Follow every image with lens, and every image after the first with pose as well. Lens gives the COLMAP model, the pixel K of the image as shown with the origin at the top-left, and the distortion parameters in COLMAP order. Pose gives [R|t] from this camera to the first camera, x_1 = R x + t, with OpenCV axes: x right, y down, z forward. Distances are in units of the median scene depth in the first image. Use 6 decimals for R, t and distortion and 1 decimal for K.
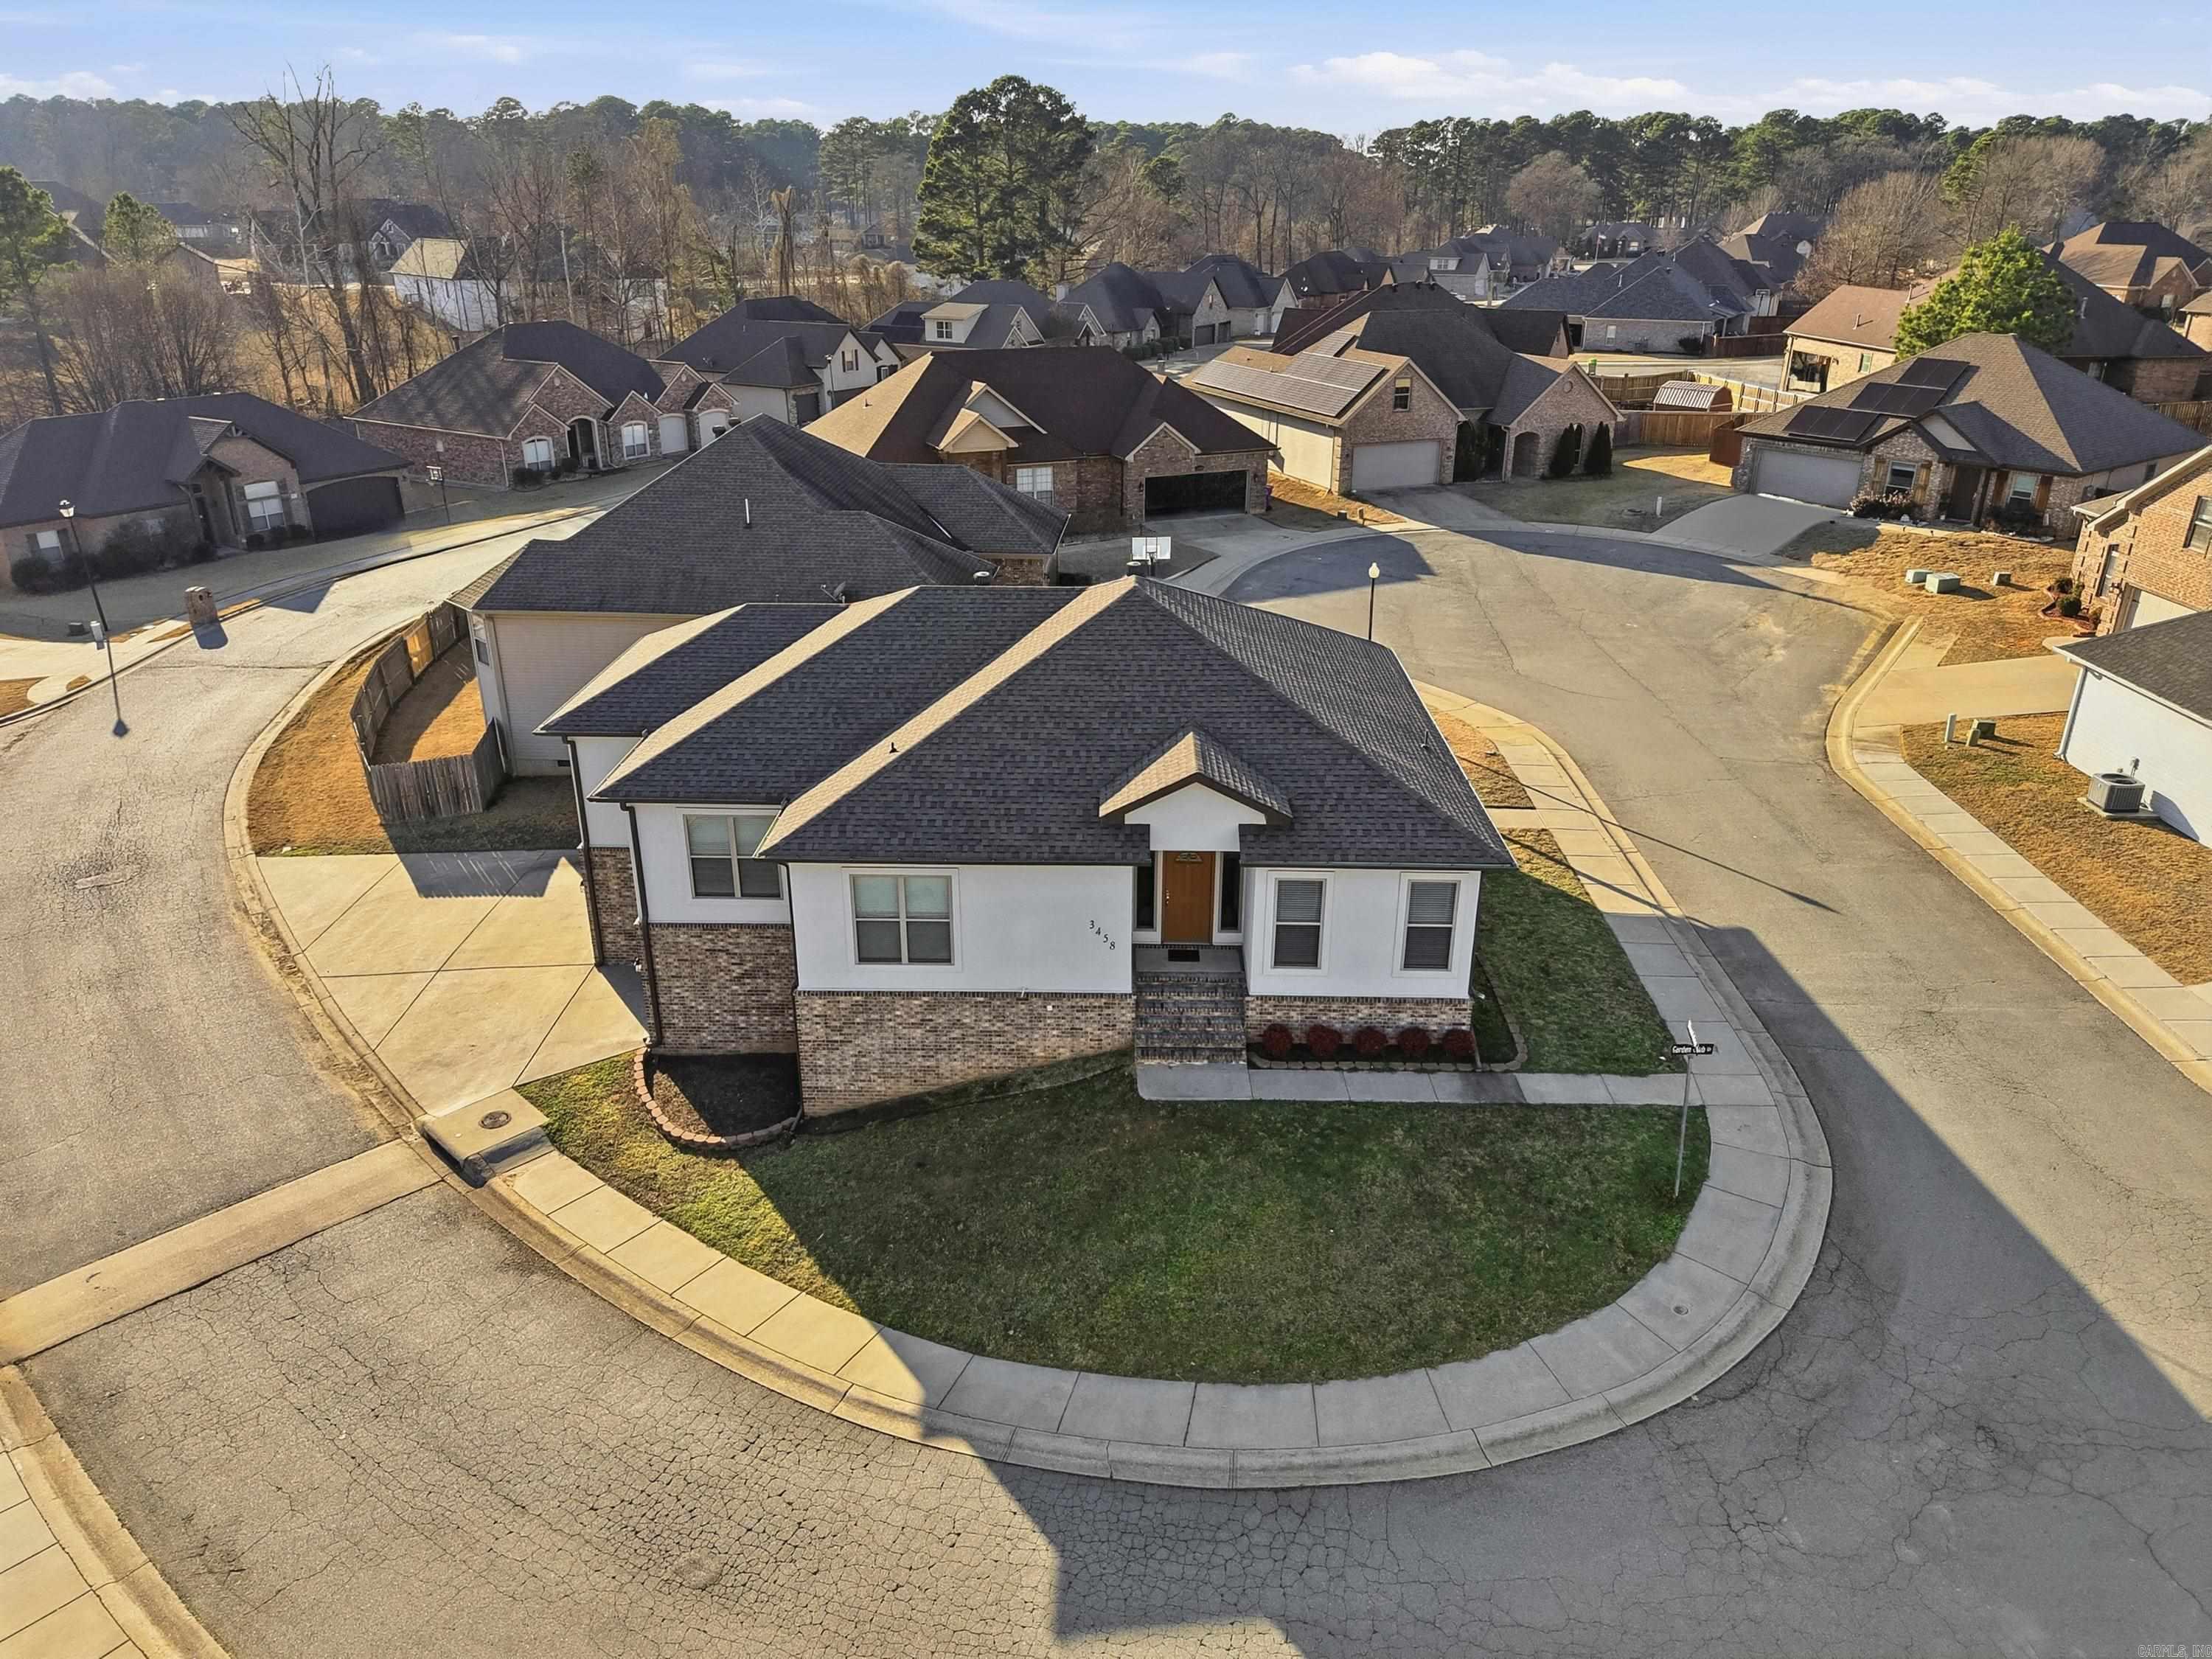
lens RADIAL K [[1492.1, 0, 1096.7], [0, 1492.1, 818.7], [0, 0, 1]] dist [0.032736, -0.035069]
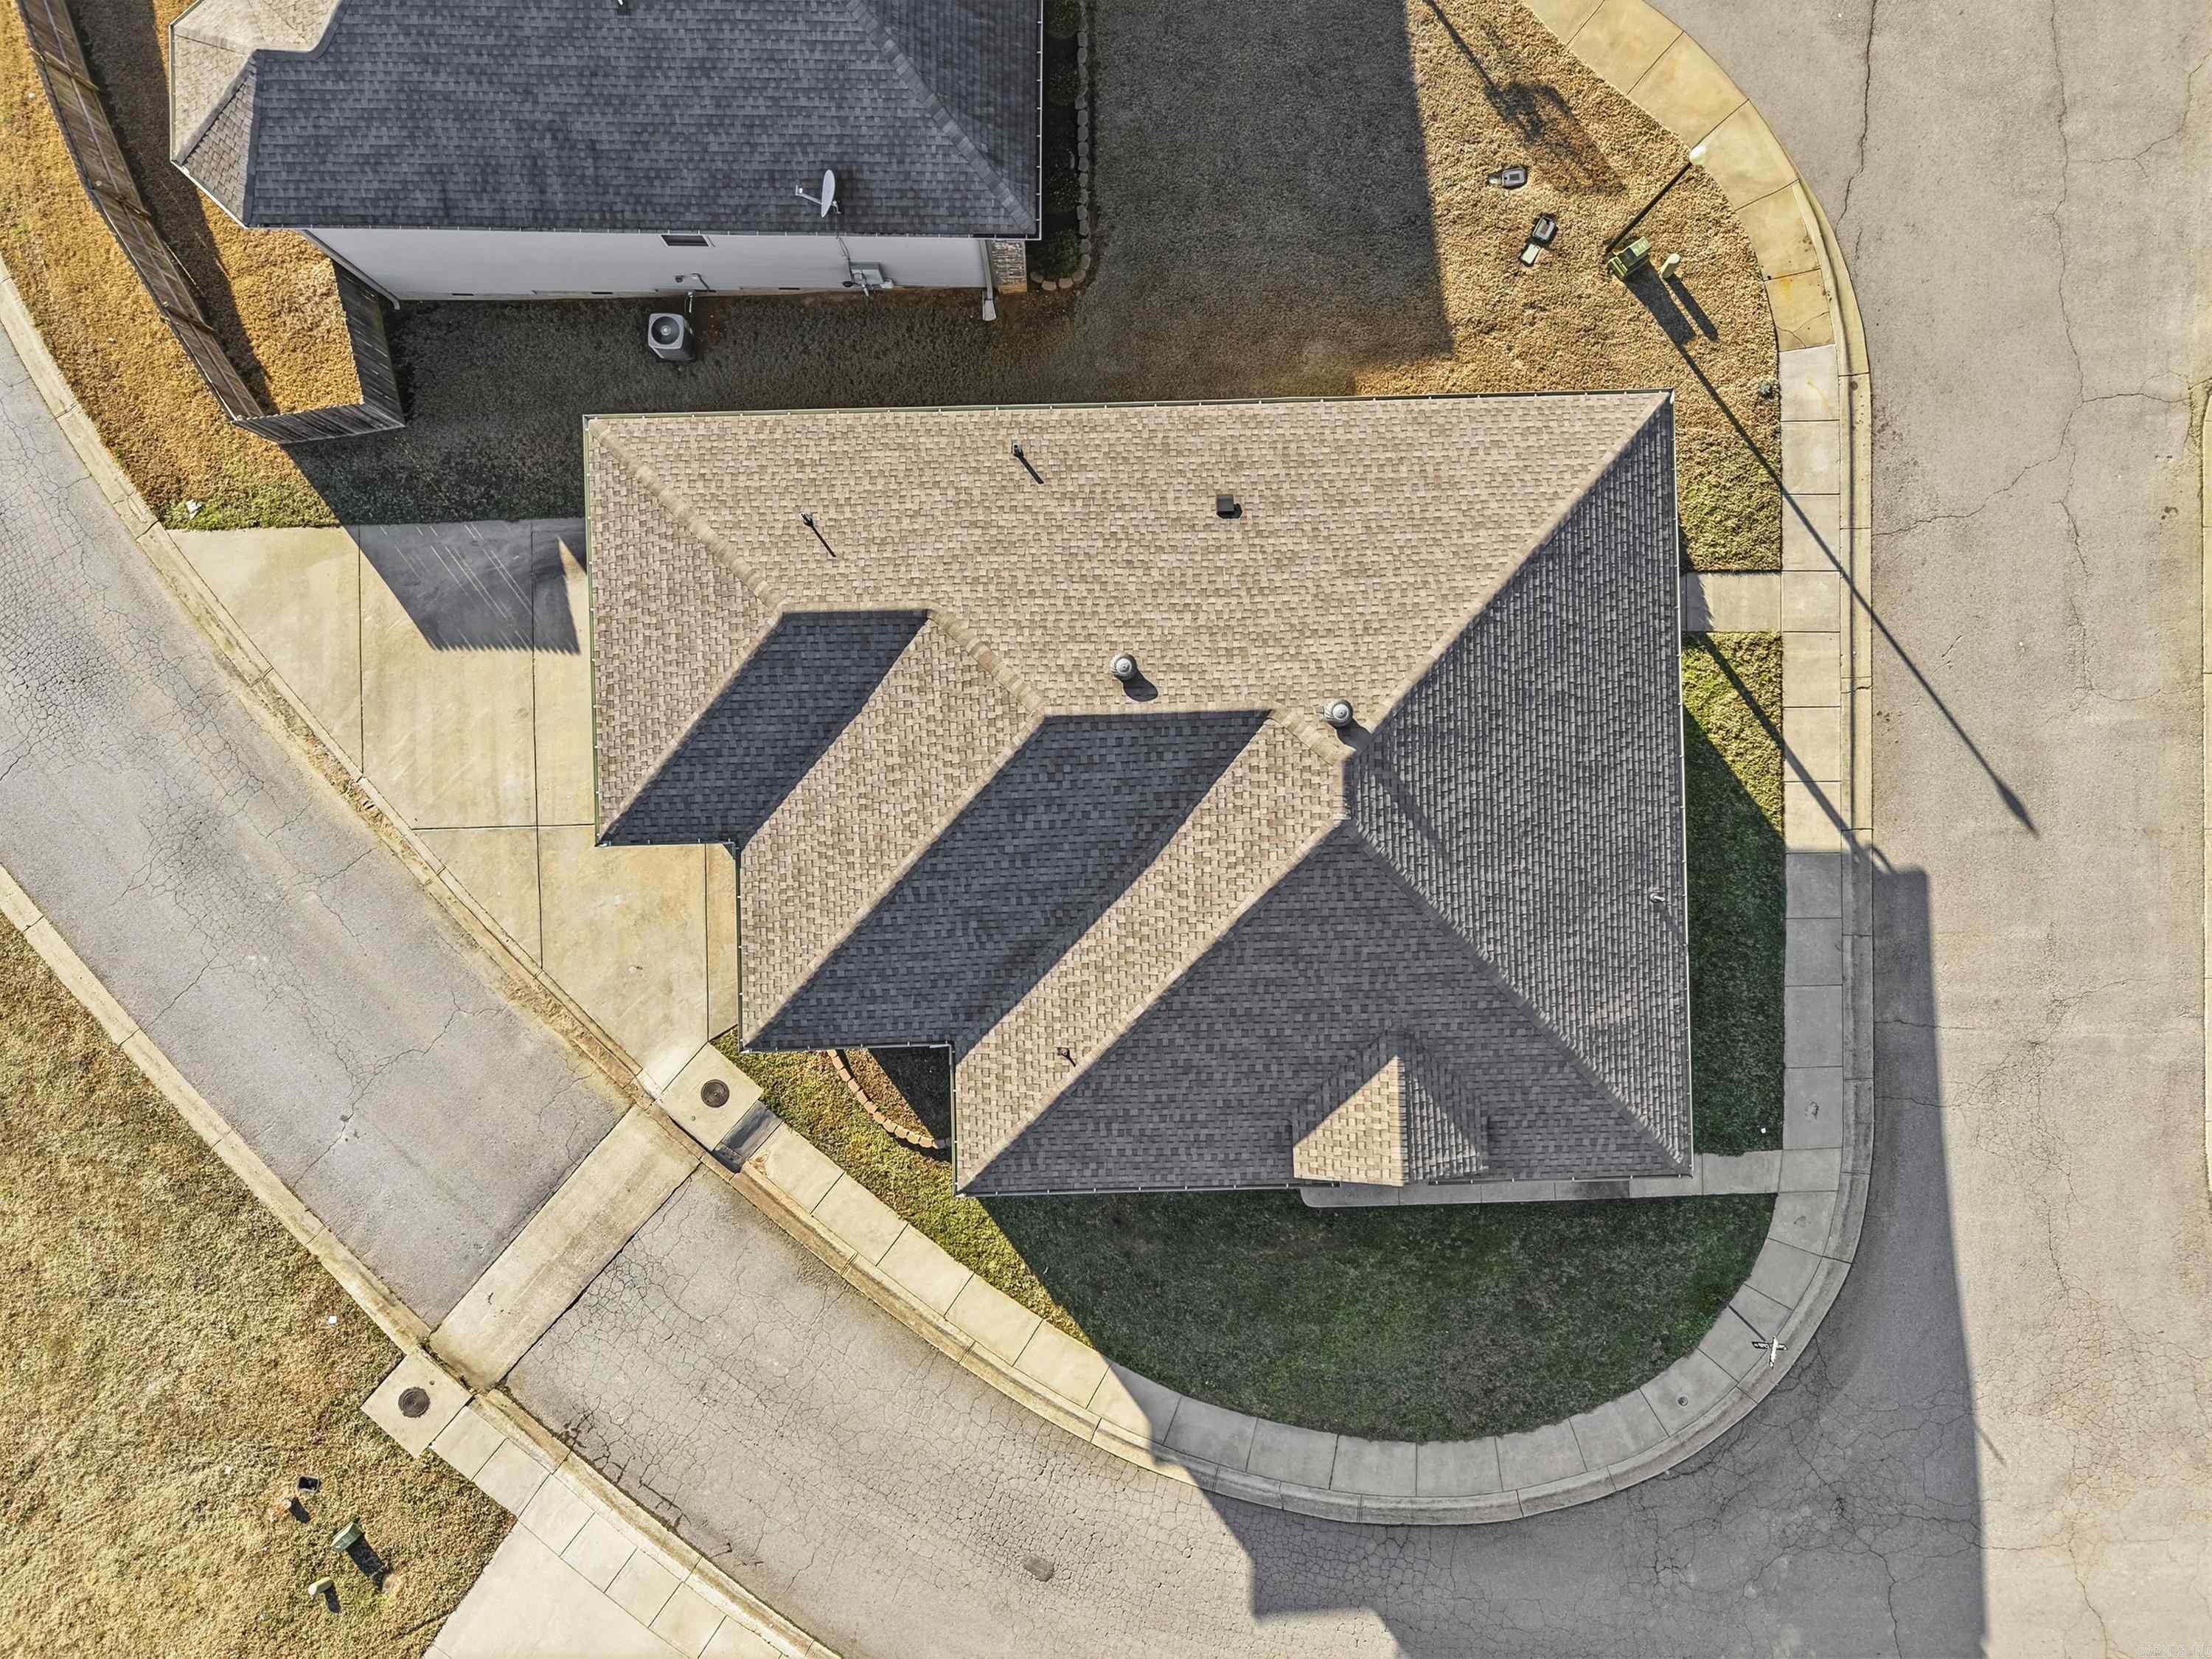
lens RADIAL K [[1476.5, 0, 1106.0], [0, 1476.5, 829.5], [0, 0, 1]] dist [0.028237, -0.030981]
pose [[0.998845, -0.047825, 0.004629, -0.119272], [0.013806, 0.377925, 0.925733, -1.024896], [-0.046023, -0.924600, 0.378149, 0.855735]]
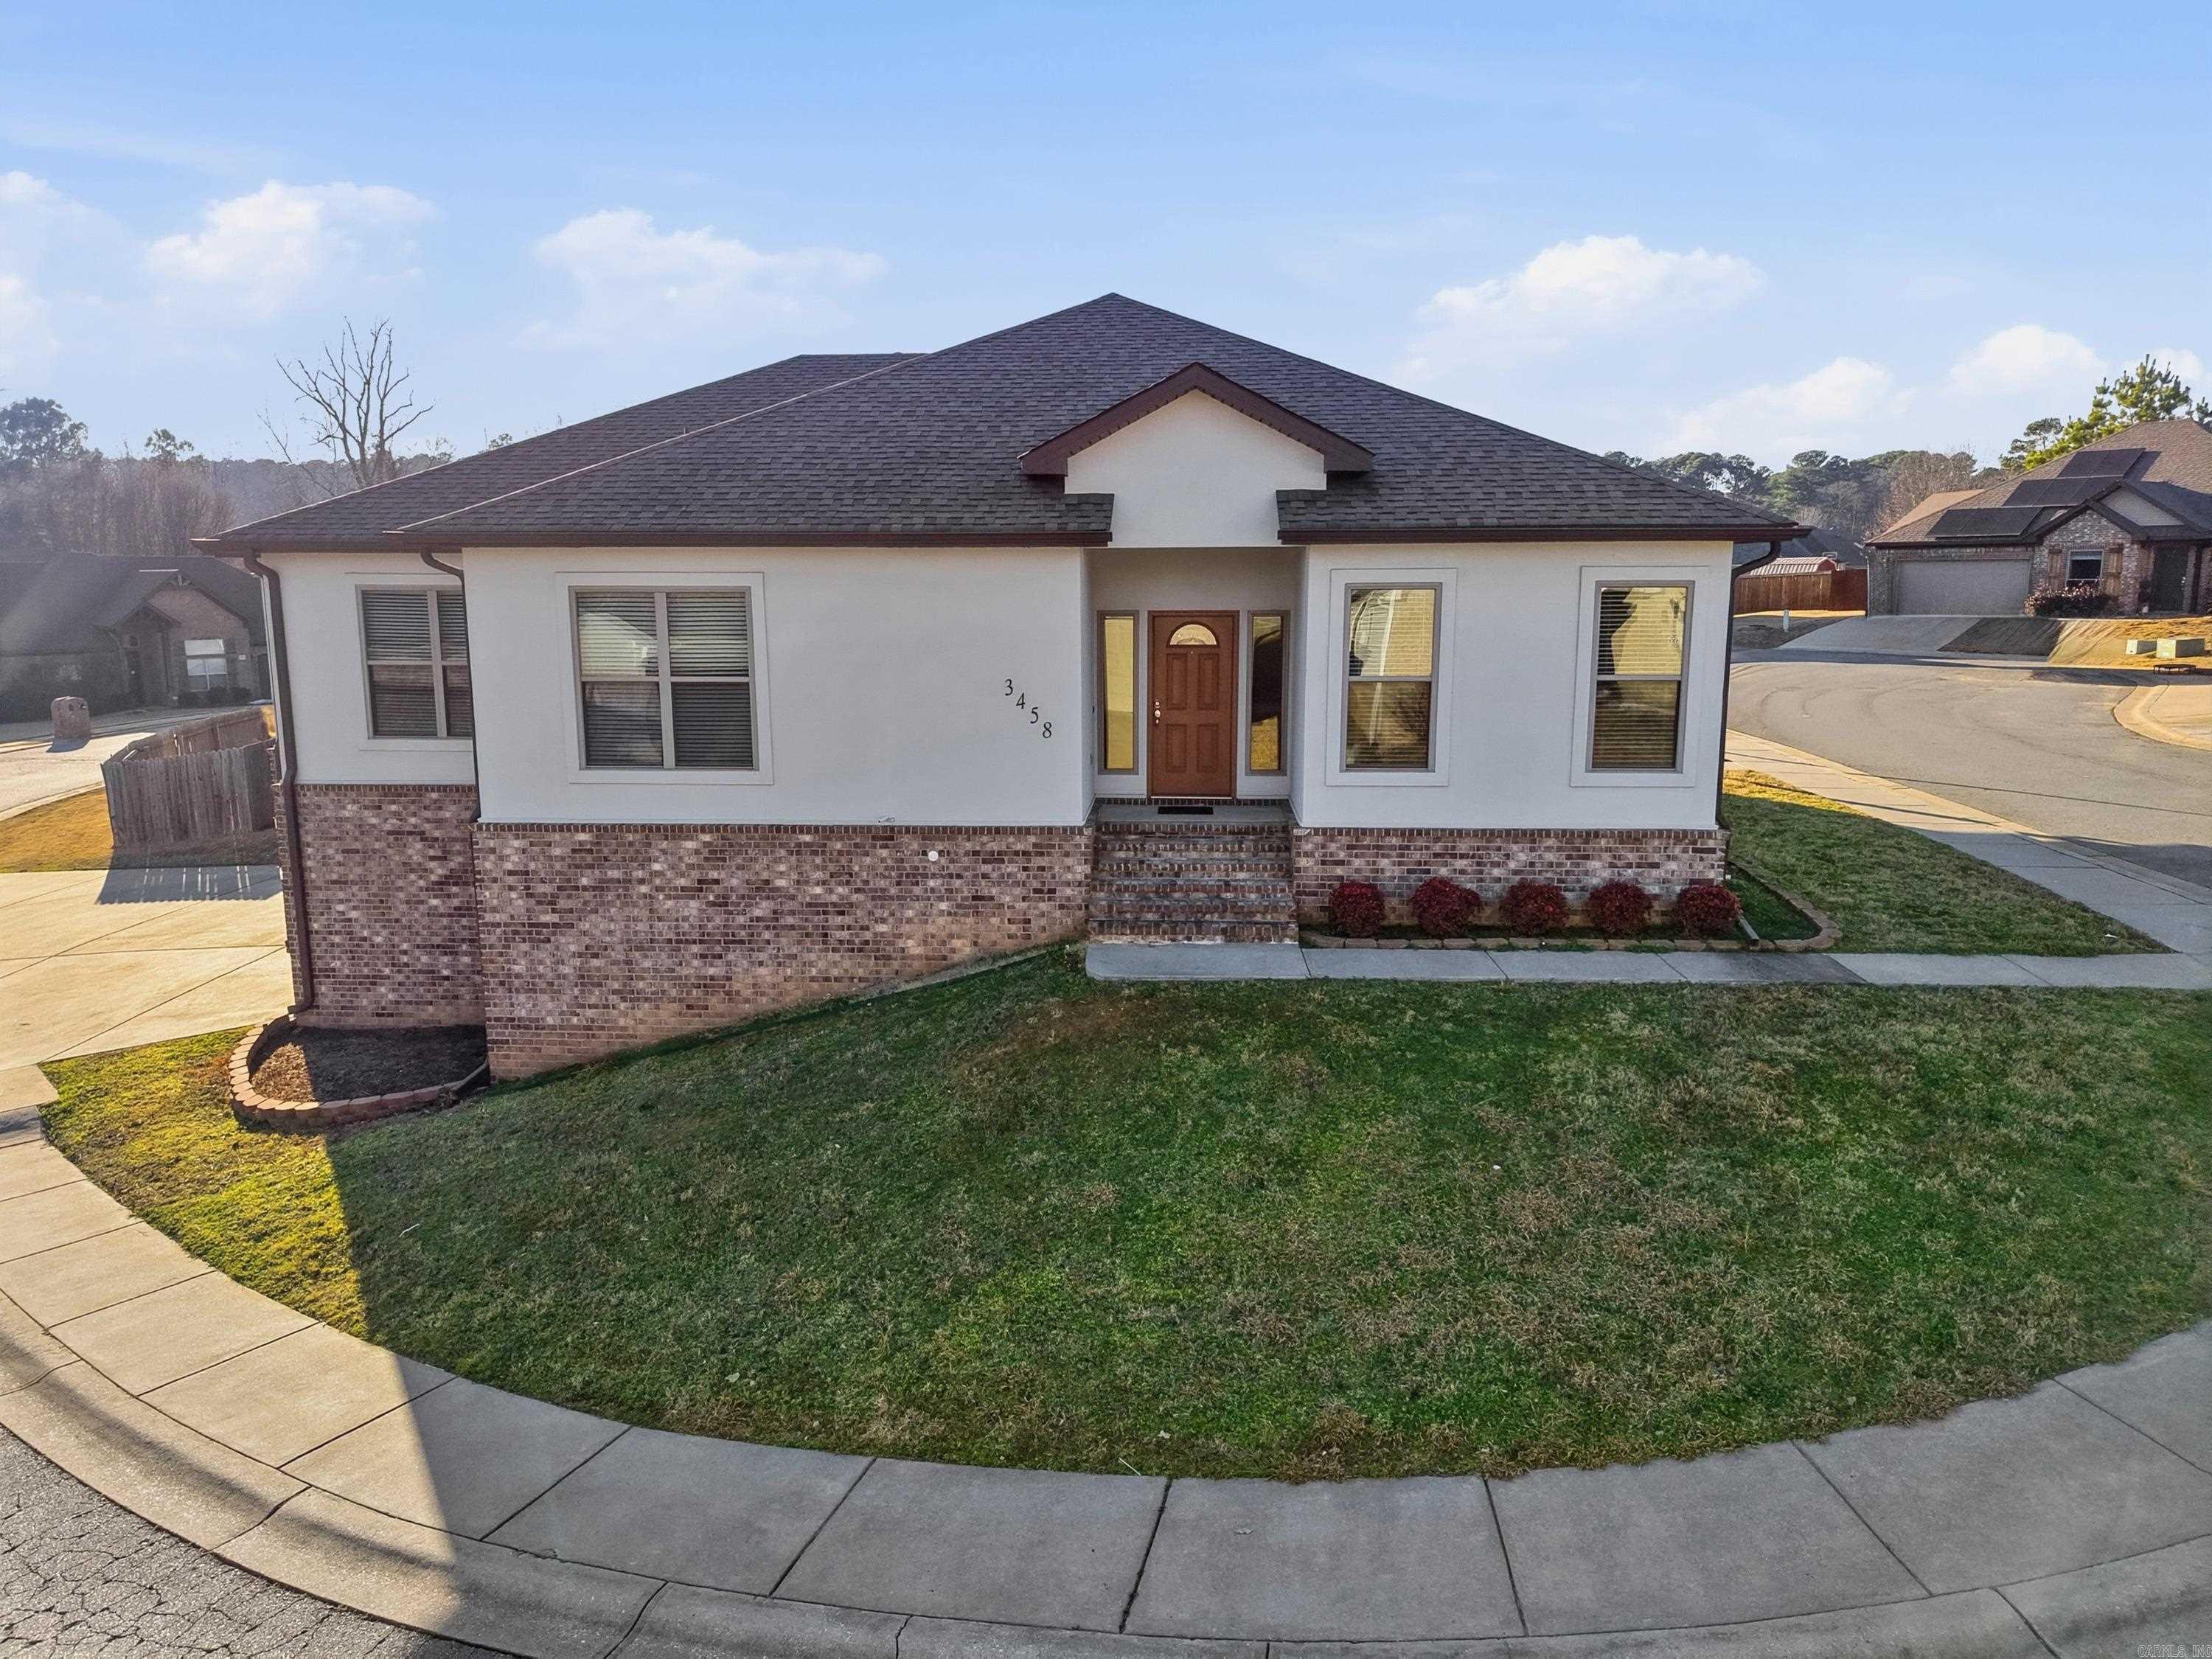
lens RADIAL K [[1488.1, 0, 1097.3], [0, 1488.1, 833.4], [0, 0, 1]] dist [0.006536, 0.001043]
pose [[0.999243, 0.001085, -0.038890, 0.053117], [-0.009652, 0.975275, -0.220783, 0.255538], [0.037689, 0.220992, 0.974547, 0.508139]]
